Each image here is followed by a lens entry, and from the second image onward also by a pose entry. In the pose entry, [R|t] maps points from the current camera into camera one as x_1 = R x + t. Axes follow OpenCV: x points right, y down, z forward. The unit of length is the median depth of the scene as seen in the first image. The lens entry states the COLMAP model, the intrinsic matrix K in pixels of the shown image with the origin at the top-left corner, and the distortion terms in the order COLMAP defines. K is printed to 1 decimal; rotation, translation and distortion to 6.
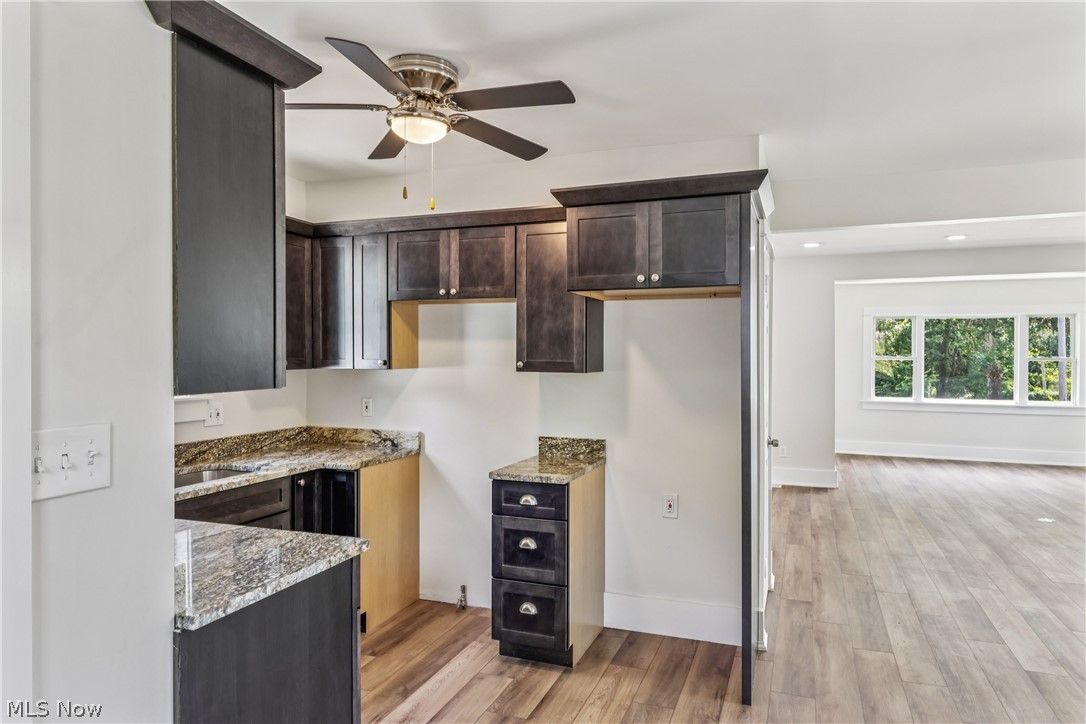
lens RADIAL K [[676.8, 0, 545.6], [0, 676.8, 357.6], [0, 0, 1]] dist [-0.001405, -0.002061]
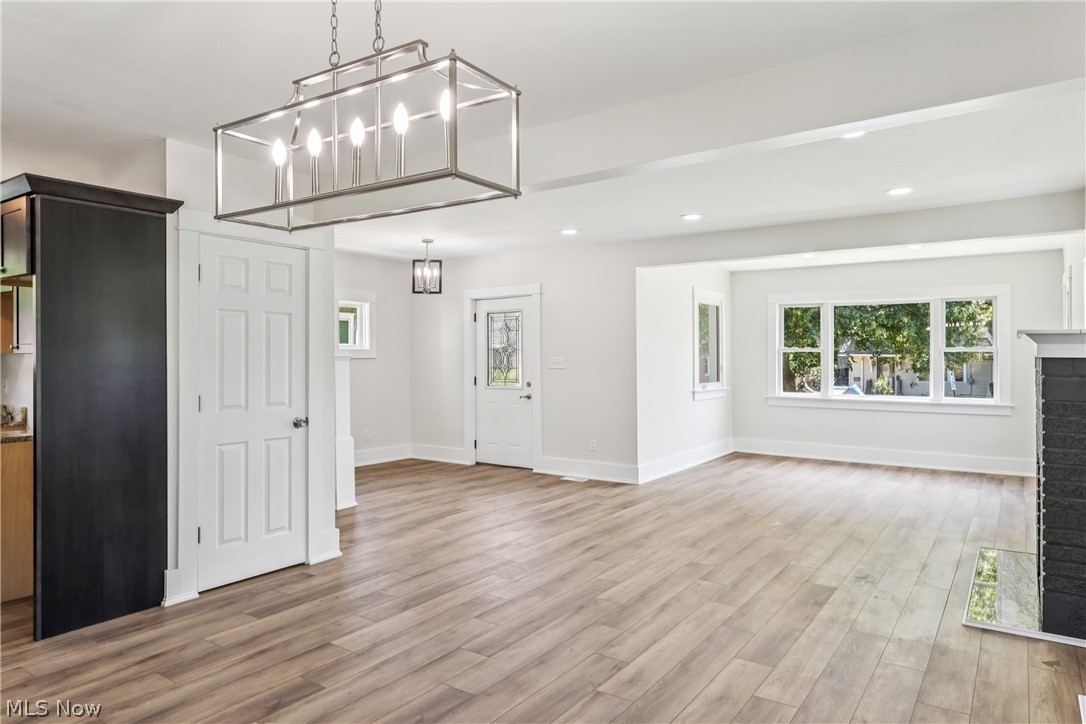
lens RADIAL K [[686.6, 0, 548.4], [0, 686.6, 349.3], [0, 0, 1]] dist [-0.004271, -0.002710]
pose [[0.972339, -0.005254, -0.233515, 1.117787], [0.002613, 0.999929, -0.011618, 0.027692], [0.233560, 0.010687, 0.972284, 0.055976]]
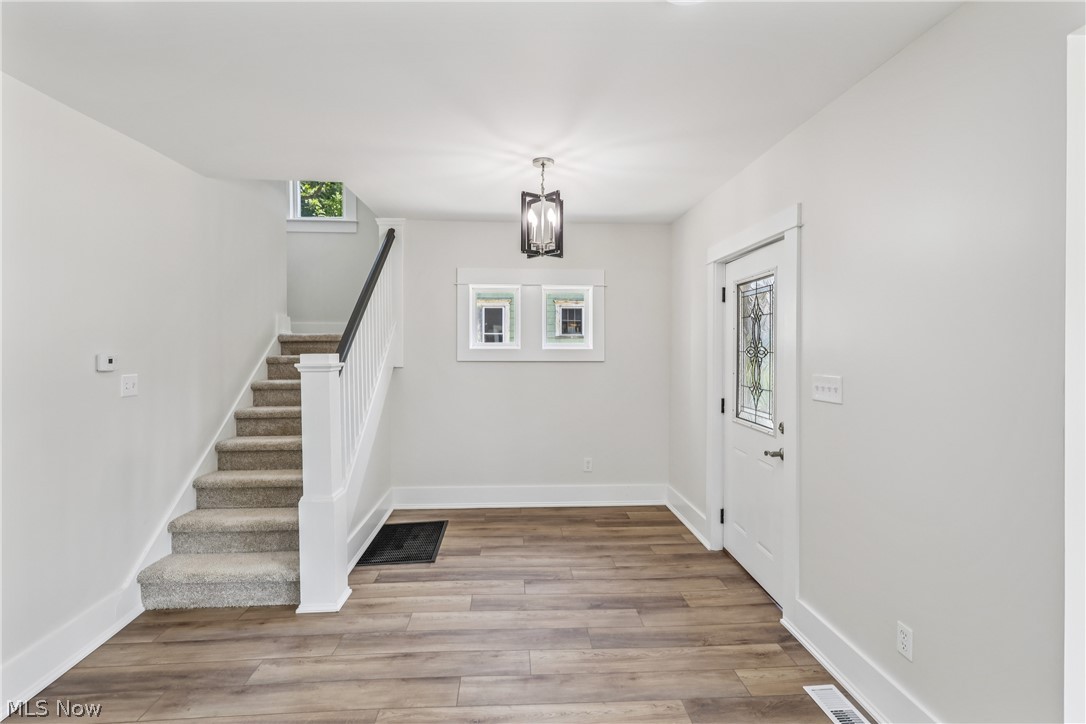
lens RADIAL K [[504.3, 0, 546.0], [0, 504.3, 351.5], [0, 0, 1]] dist [-0.005775, 0.000418]
pose [[0.422775, 0.009026, -0.906190, 1.071082], [-0.003536, 0.999959, 0.008310, -0.006237], [0.906228, -0.000309, 0.422790, 1.595134]]
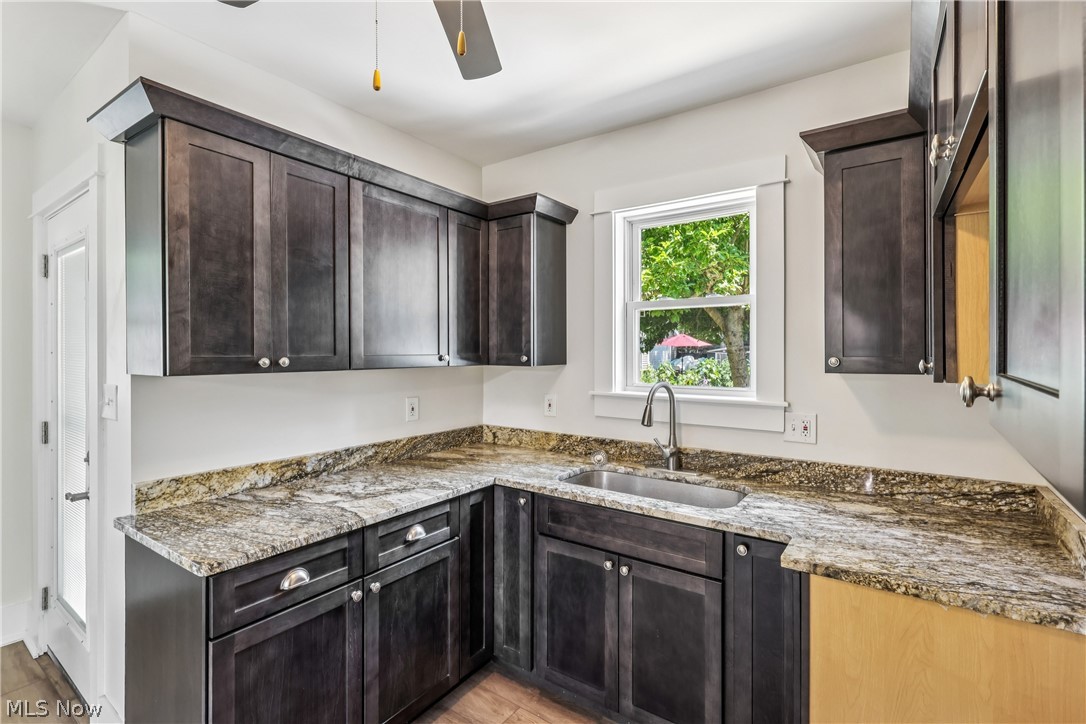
lens RADIAL K [[504.3, 0, 546.0], [0, 504.3, 351.5], [0, 0, 1]] dist [-0.005775, 0.000418]
pose [[-0.250309, -0.000900, -0.968166, 0.135962], [-0.004000, 0.999992, 0.000105, -0.001038], [0.968158, 0.003899, -0.250310, 0.886590]]
